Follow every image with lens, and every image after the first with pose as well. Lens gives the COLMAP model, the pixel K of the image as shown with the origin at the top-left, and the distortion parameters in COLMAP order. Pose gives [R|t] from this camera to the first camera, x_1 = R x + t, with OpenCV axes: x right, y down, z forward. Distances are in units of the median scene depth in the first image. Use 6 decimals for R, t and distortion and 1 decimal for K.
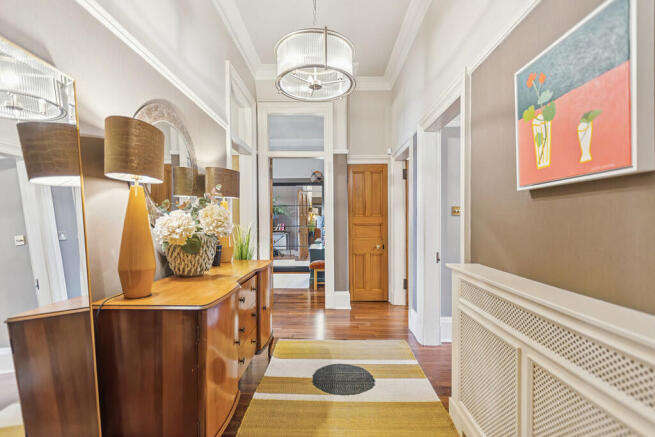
lens RADIAL K [[297.9, 0, 327.9], [0, 297.9, 219.4], [0, 0, 1]] dist [0.005617, 0.000599]
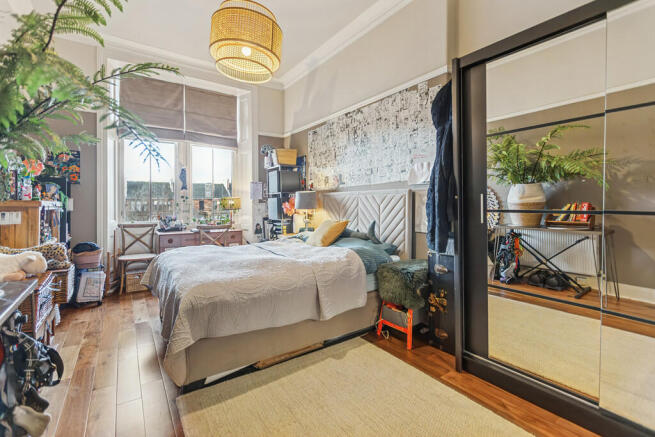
lens RADIAL K [[297.9, 0, 327.3], [0, 297.9, 213.0], [0, 0, 1]] dist [0.005617, 0.000599]
pose [[0.582452, 0.009436, -0.812811, -0.037845], [0.000484, 0.999928, 0.011955, 0.019838], [0.812865, -0.007357, 0.582405, 0.534201]]
